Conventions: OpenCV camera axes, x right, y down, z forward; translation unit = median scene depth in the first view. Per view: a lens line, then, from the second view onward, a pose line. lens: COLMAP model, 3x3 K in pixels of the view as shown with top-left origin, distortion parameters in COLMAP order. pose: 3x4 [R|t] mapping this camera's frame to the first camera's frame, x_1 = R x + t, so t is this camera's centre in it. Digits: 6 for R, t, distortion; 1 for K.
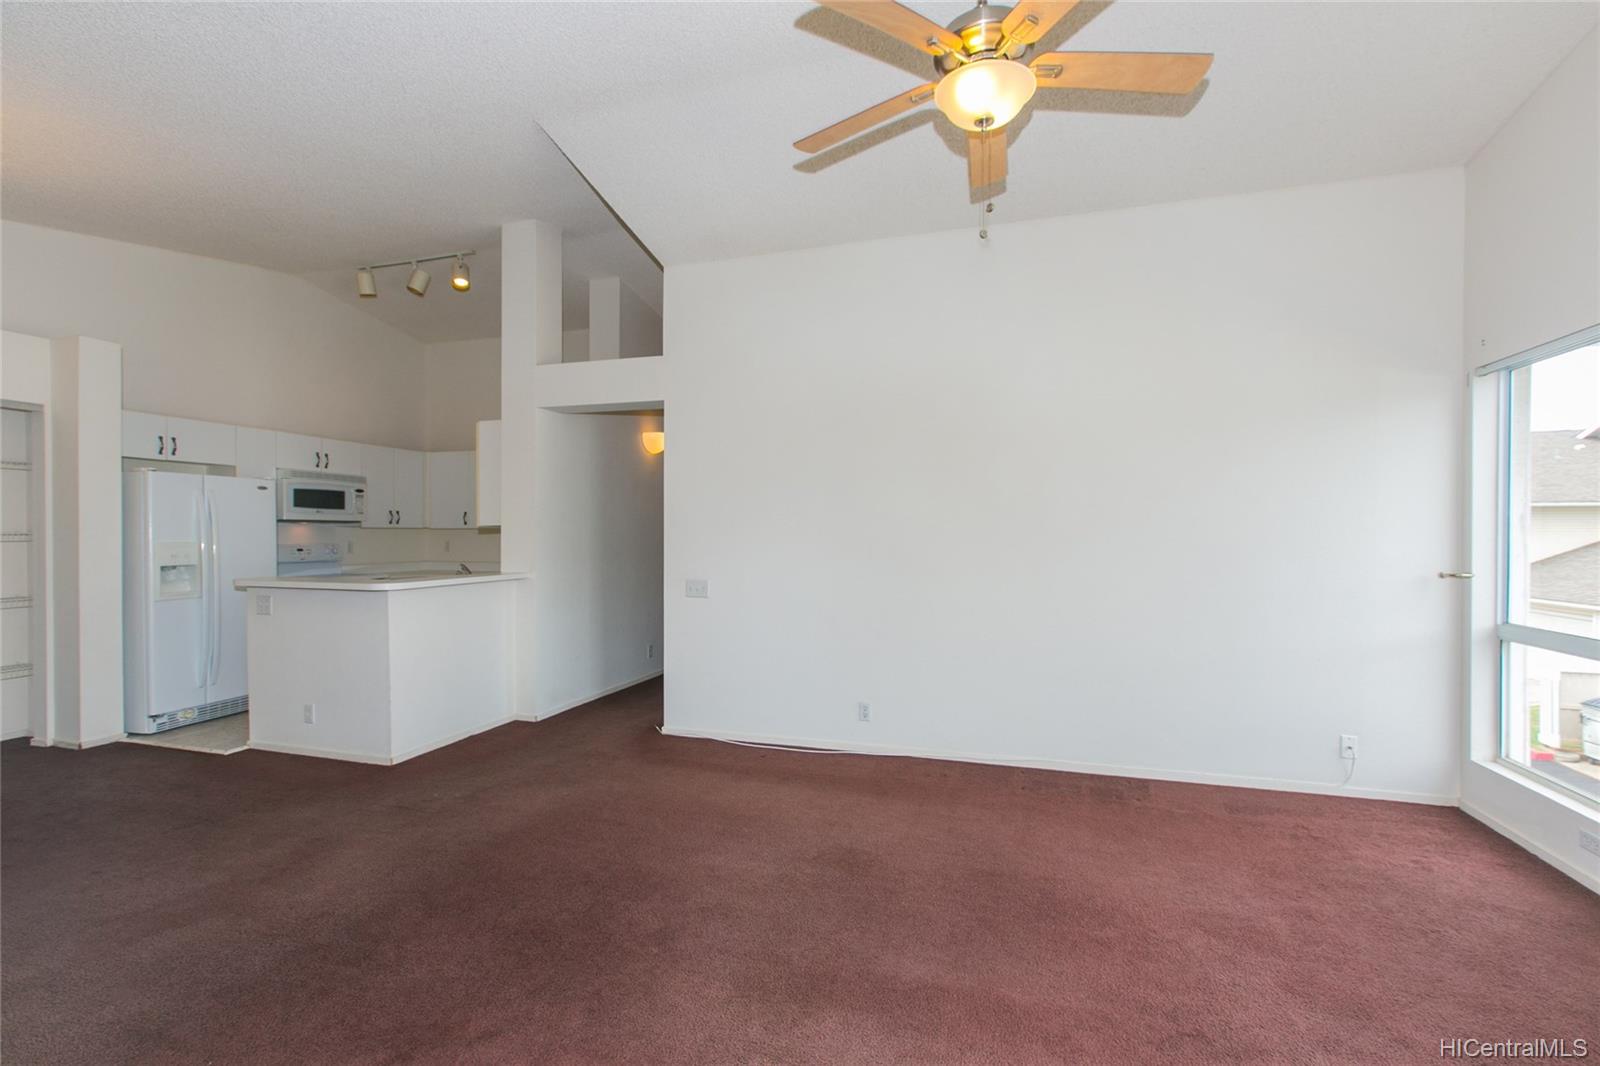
lens RADIAL K [[714.0, 0, 793.7], [0, 714.0, 530.8], [0, 0, 1]] dist [0.000816, -0.001363]
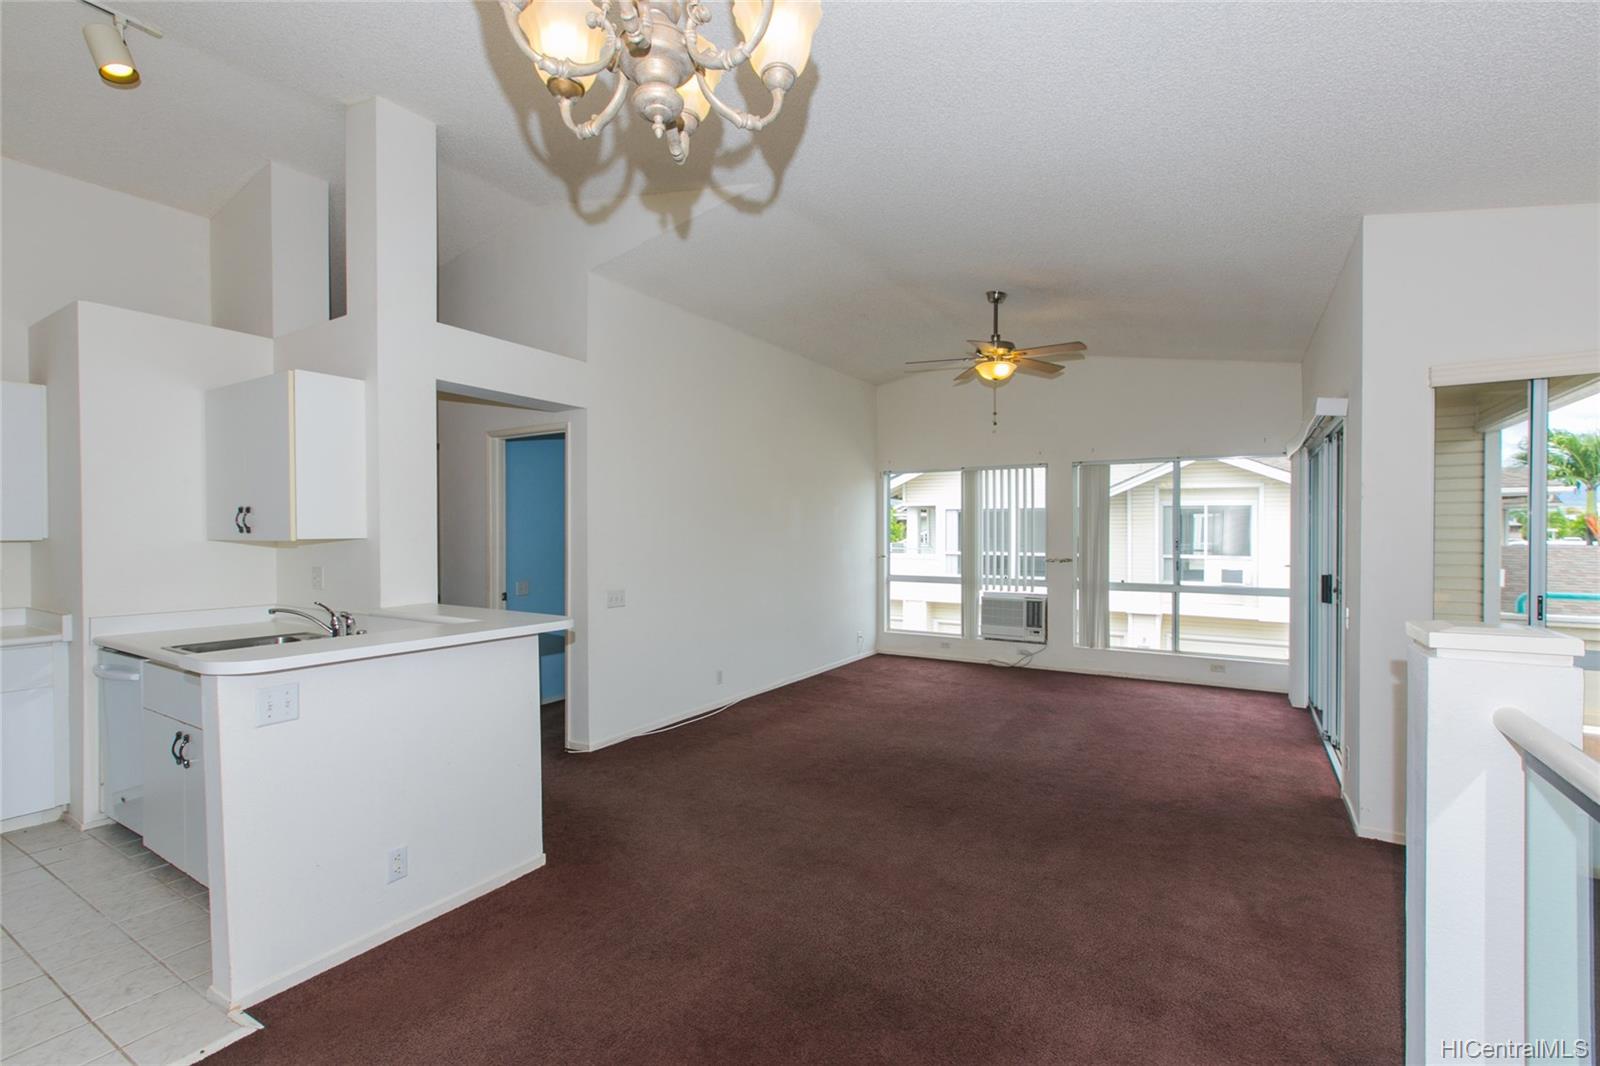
lens RADIAL K [[714.0, 0, 789.9], [0, 714.0, 553.5], [0, 0, 1]] dist [0.000816, -0.001363]
pose [[0.259163, -0.032836, 0.965275, -0.791538], [-0.006202, 0.999345, 0.035660, -0.017123], [-0.965814, -0.015228, 0.258790, 0.365332]]
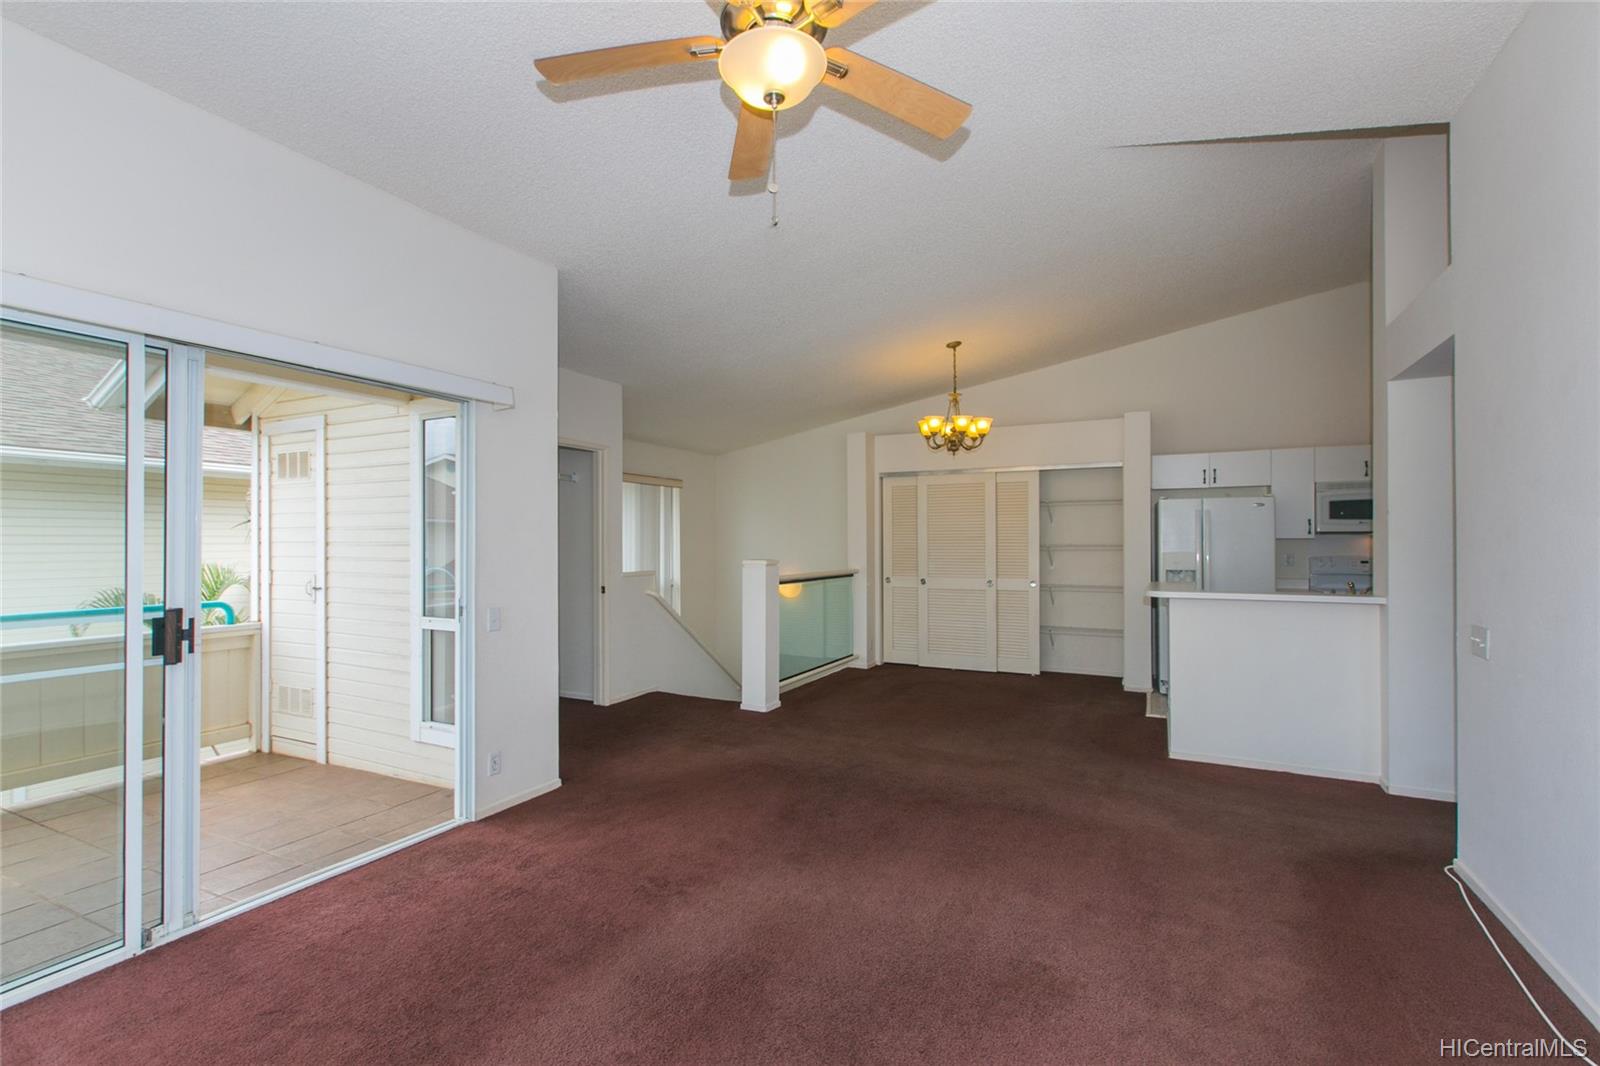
lens RADIAL K [[714.0, 0, 798.3], [0, 714.0, 535.9], [0, 0, 1]] dist [0.000816, -0.001363]
pose [[-0.166949, -0.008961, -0.985925, 0.397405], [0.004435, 0.999942, -0.009839, -0.002873], [0.985956, -0.006015, -0.166900, 0.401885]]
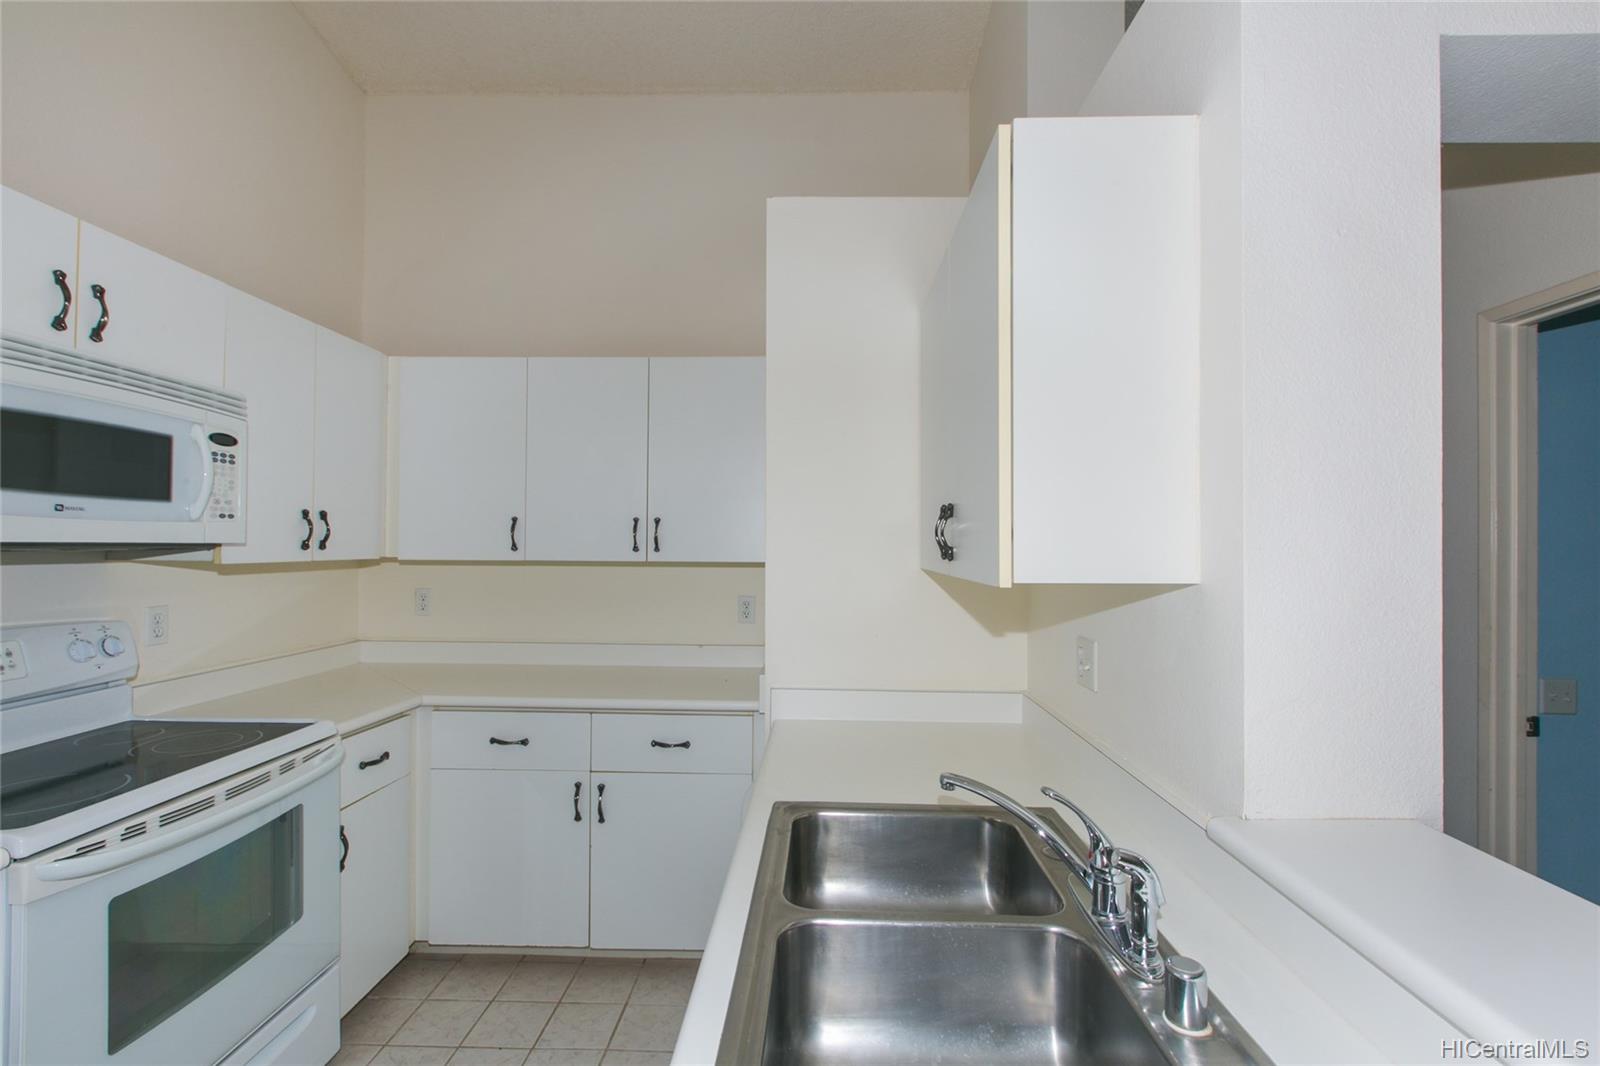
lens RADIAL K [[714.0, 0, 805.1], [0, 714.0, 526.0], [0, 0, 1]] dist [0.000816, -0.001363]
pose [[0.958846, 0.011832, 0.283679, -0.484639], [-0.007266, 0.999827, -0.017142, -0.018382], [-0.283833, 0.014376, 0.958766, 0.685304]]
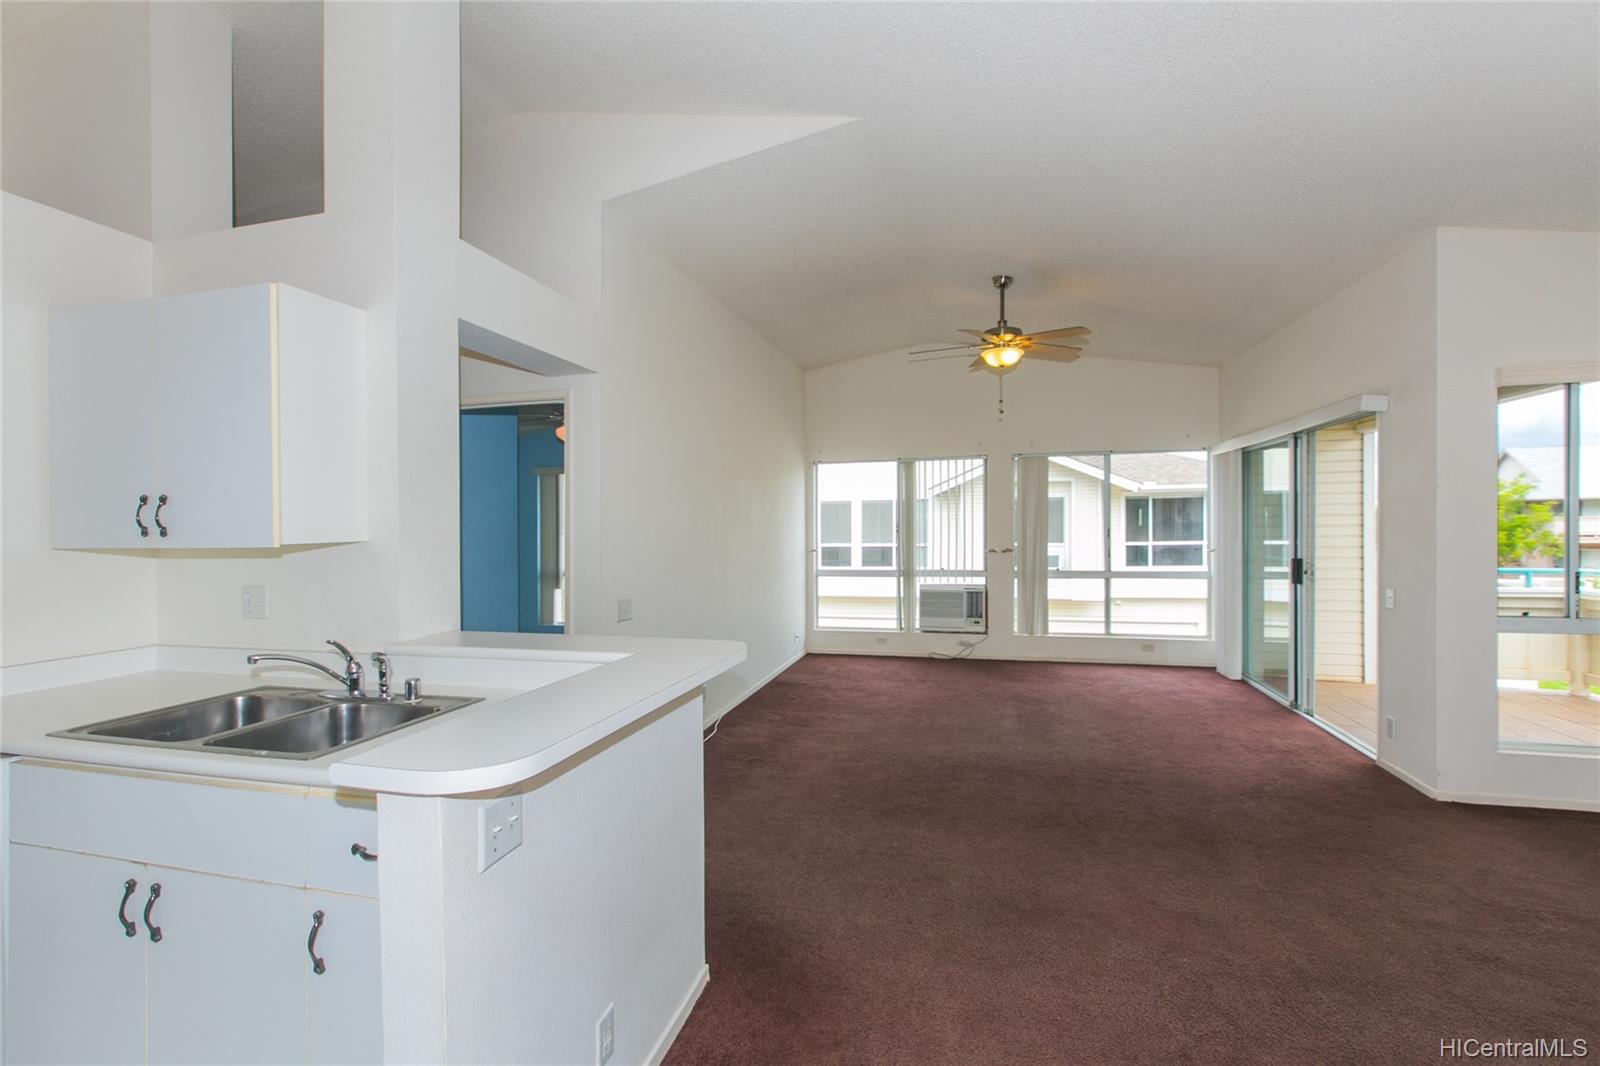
lens RADIAL K [[714.0, 0, 788.1], [0, 714.0, 540.3], [0, 0, 1]] dist [0.000816, -0.001363]
pose [[-0.031267, -0.025104, 0.999196, -0.725574], [0.005610, 0.999664, 0.025291, -0.016022], [-0.999495, 0.006397, -0.031115, 0.621903]]
